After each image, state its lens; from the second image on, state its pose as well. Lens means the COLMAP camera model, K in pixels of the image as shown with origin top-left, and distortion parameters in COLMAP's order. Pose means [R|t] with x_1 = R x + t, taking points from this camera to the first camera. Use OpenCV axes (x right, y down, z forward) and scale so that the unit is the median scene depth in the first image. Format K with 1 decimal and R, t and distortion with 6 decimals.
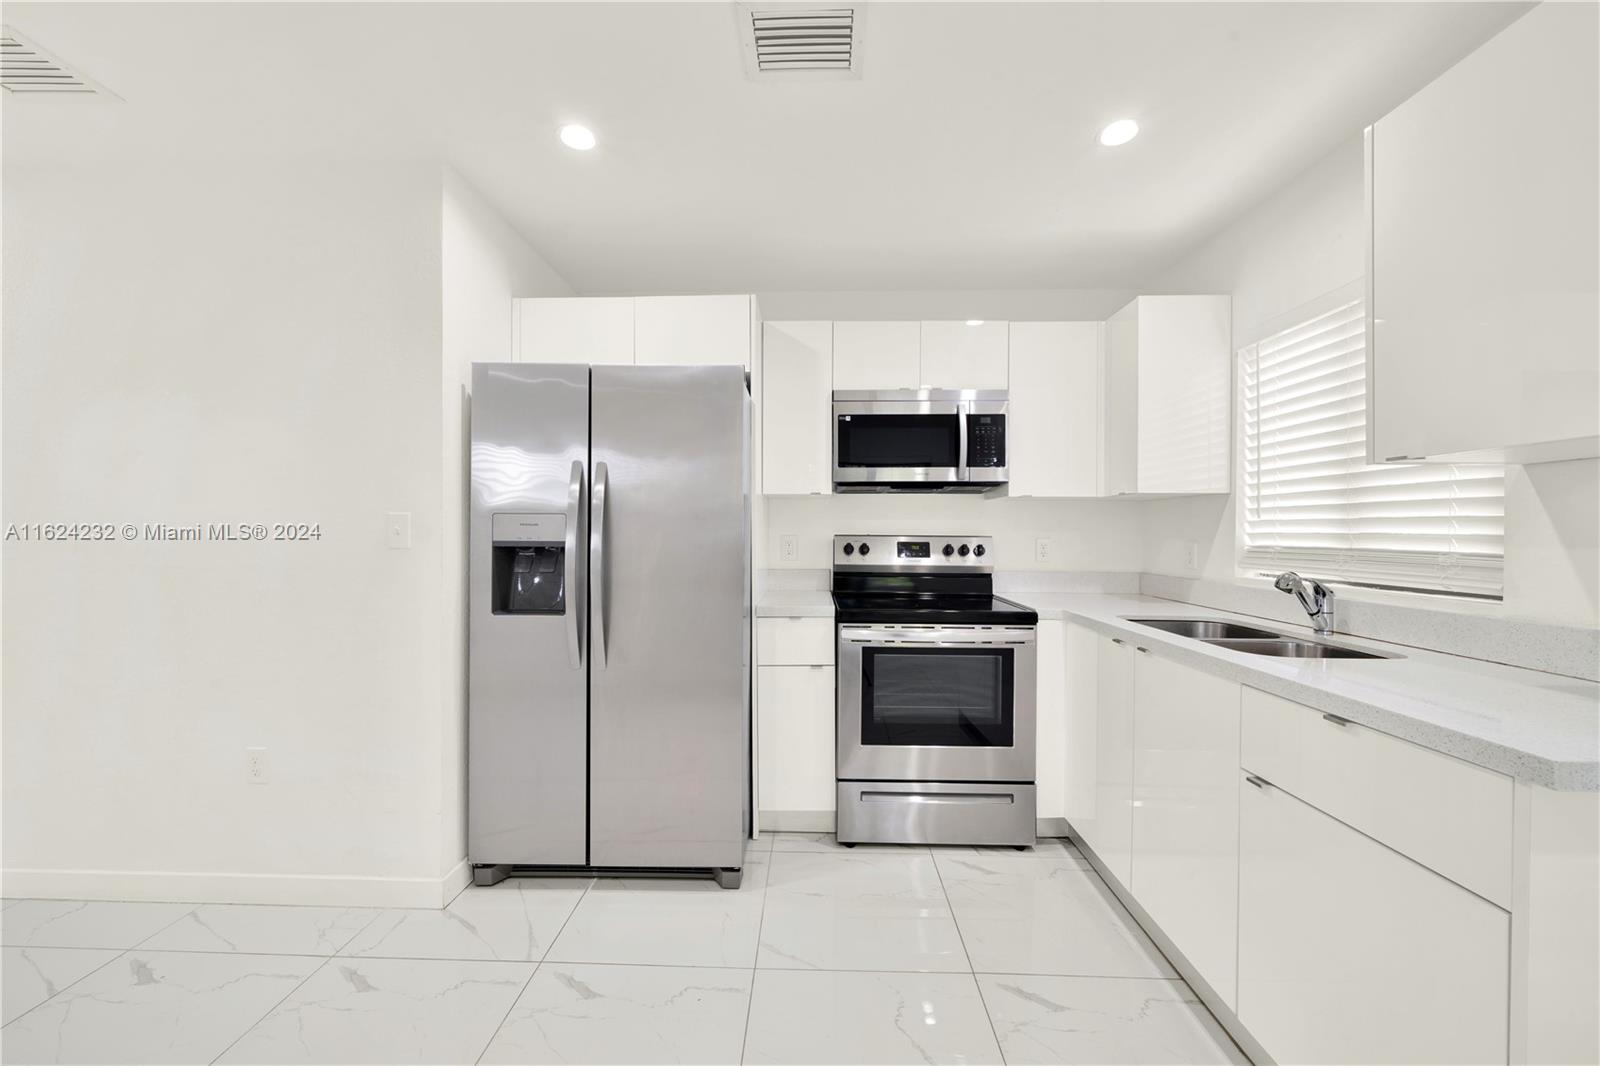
lens RADIAL K [[603.0, 0, 800.9], [0, 603.0, 532.1], [0, 0, 1]] dist [-0.001514, -0.000603]
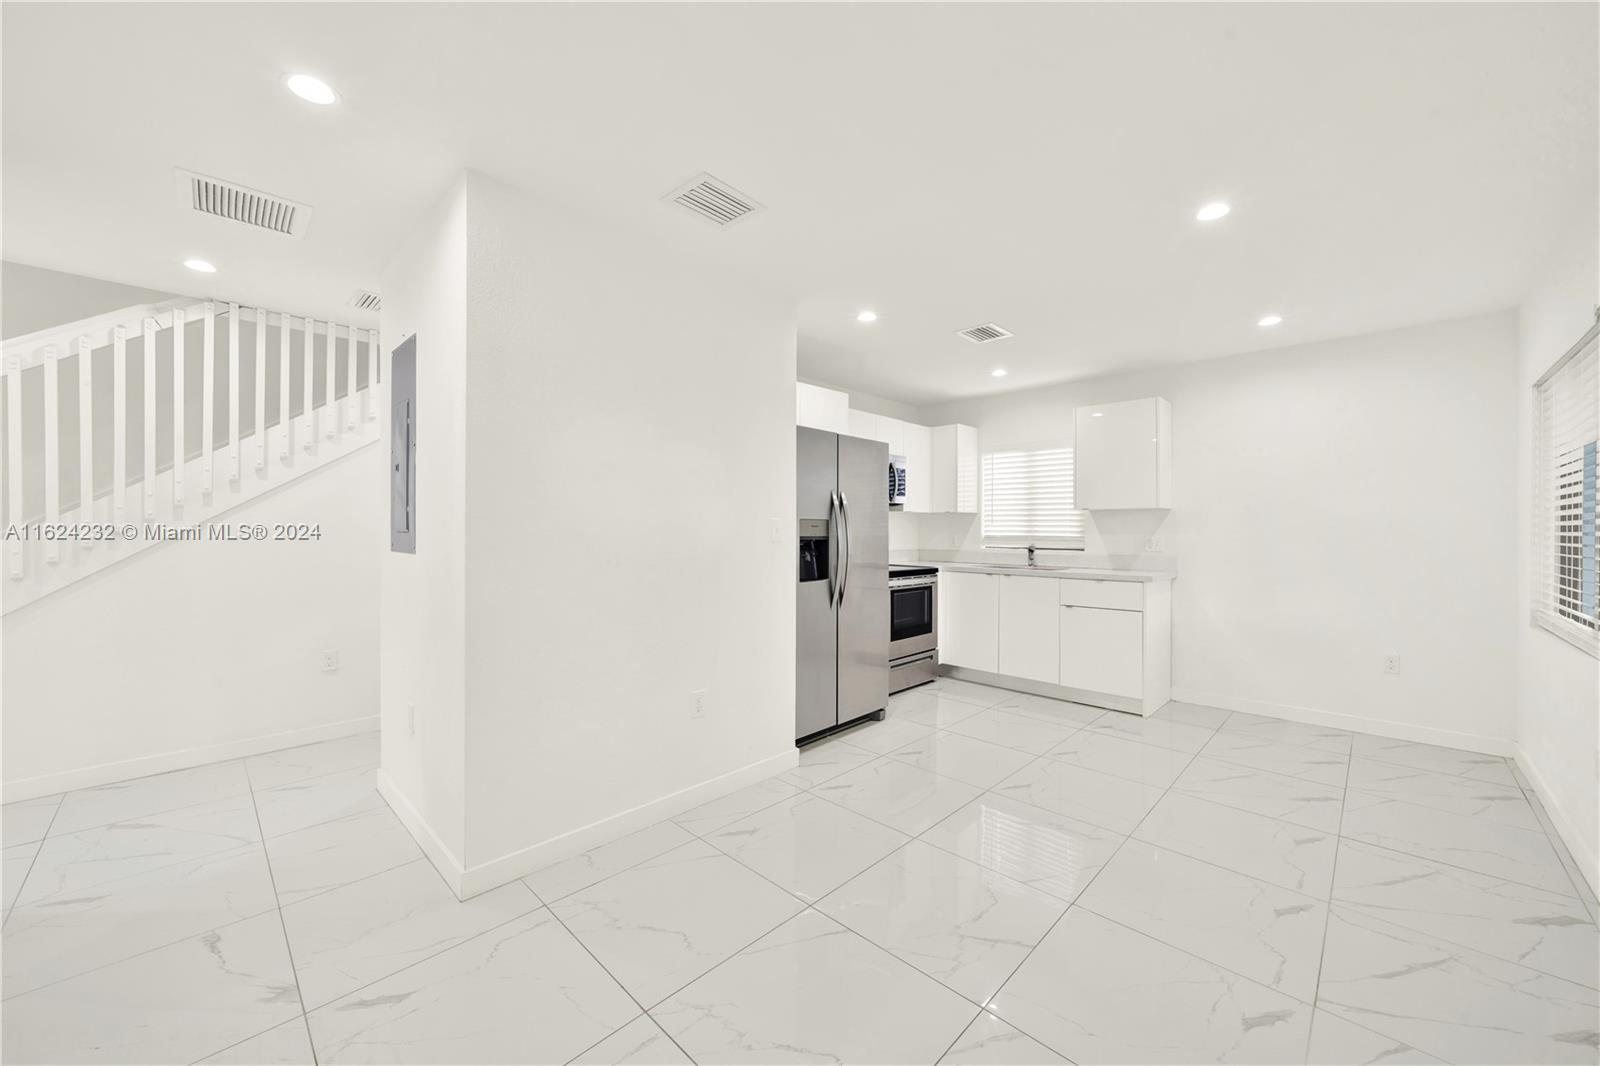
lens RADIAL K [[603.0, 0, 802.9], [0, 603.0, 532.2], [0, 0, 1]] dist [-0.001514, -0.000603]
pose [[0.674005, -0.005894, 0.738704, -1.452591], [-0.000161, 0.999967, 0.008126, -0.008641], [-0.738727, -0.005595, 0.673982, -0.072113]]
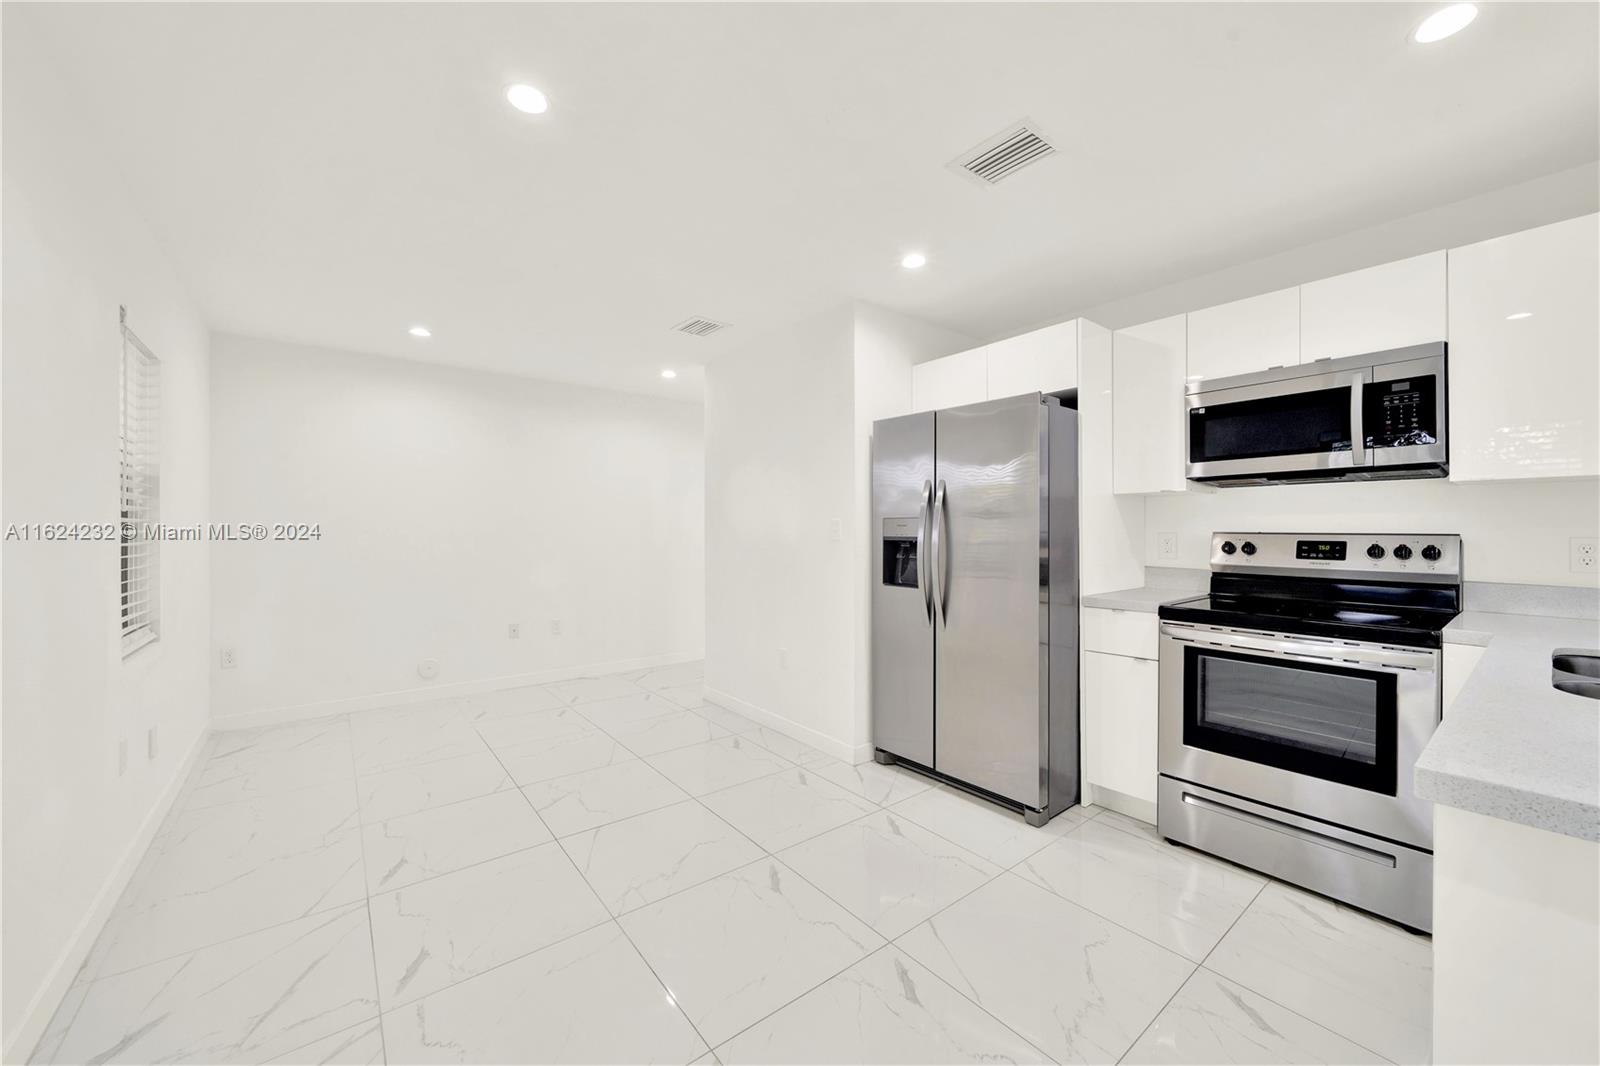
lens RADIAL K [[603.0, 0, 794.7], [0, 603.0, 527.3], [0, 0, 1]] dist [-0.001514, -0.000603]
pose [[0.634611, -0.008676, -0.772783, 0.454596], [0.001521, 0.999949, -0.009978, 0.005287], [0.772831, 0.005157, 0.634591, -0.119815]]
